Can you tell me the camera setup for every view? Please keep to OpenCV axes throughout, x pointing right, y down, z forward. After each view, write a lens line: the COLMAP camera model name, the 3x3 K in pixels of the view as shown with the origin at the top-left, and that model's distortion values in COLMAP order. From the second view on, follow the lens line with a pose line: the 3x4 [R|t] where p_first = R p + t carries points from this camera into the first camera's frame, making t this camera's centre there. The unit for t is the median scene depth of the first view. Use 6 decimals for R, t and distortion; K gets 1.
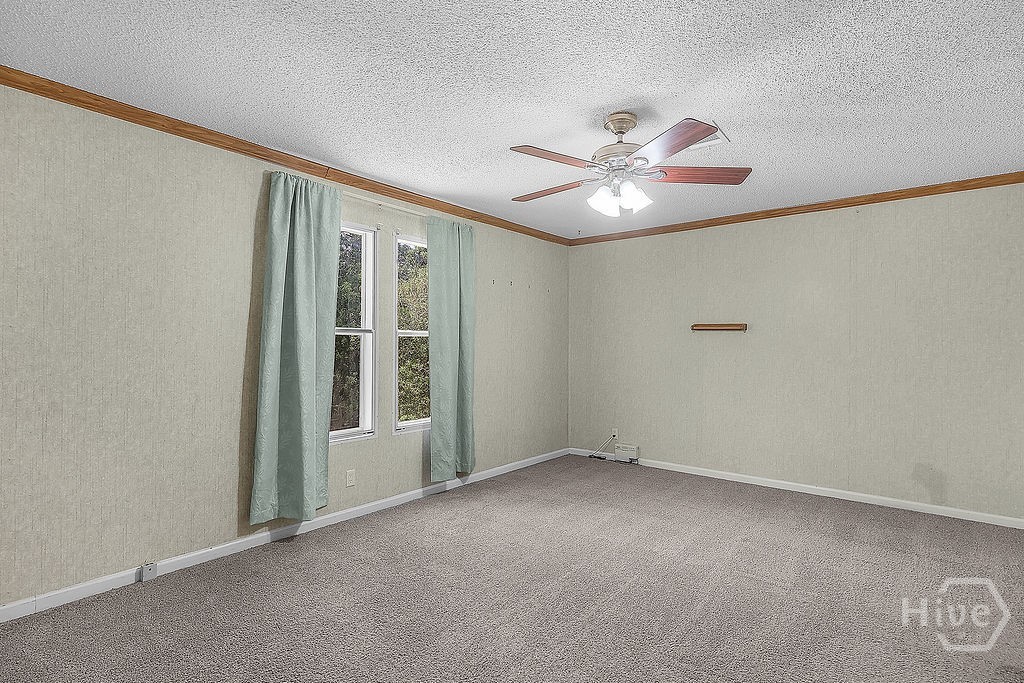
lens RADIAL K [[513.1, 0, 514.4], [0, 513.1, 351.4], [0, 0, 1]] dist [0.000768, 0.000168]
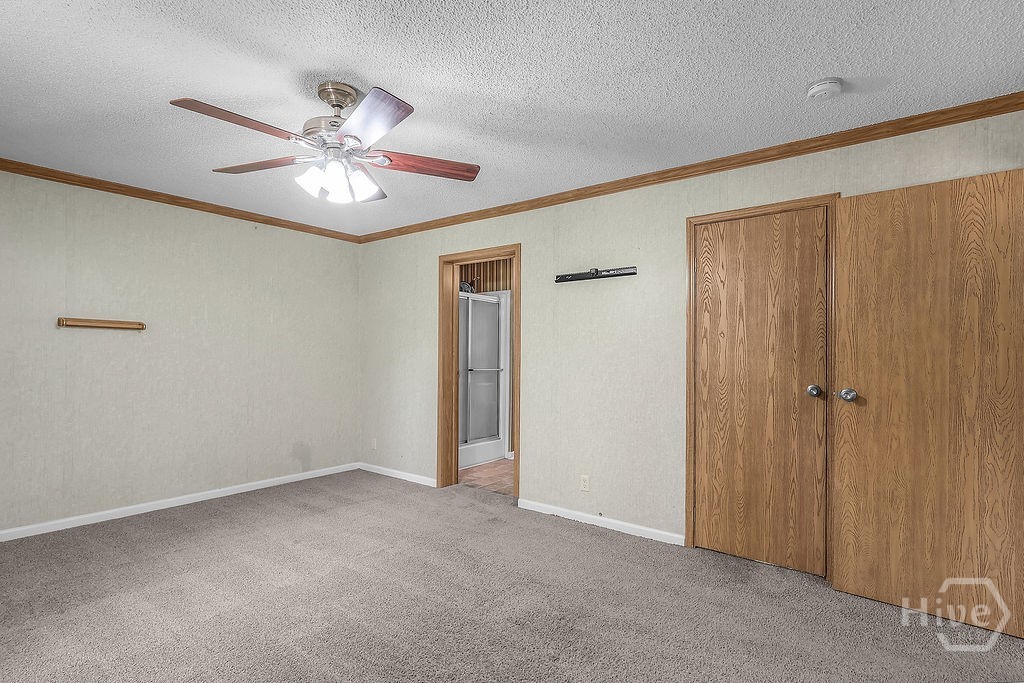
lens RADIAL K [[513.1, 0, 514.4], [0, 513.1, 351.4], [0, 0, 1]] dist [0.000768, 0.000168]
pose [[-0.048247, 0.003711, 0.998829, -0.478279], [0.008176, 0.999961, -0.003320, 0.001289], [-0.998802, 0.008007, -0.048275, 0.506824]]
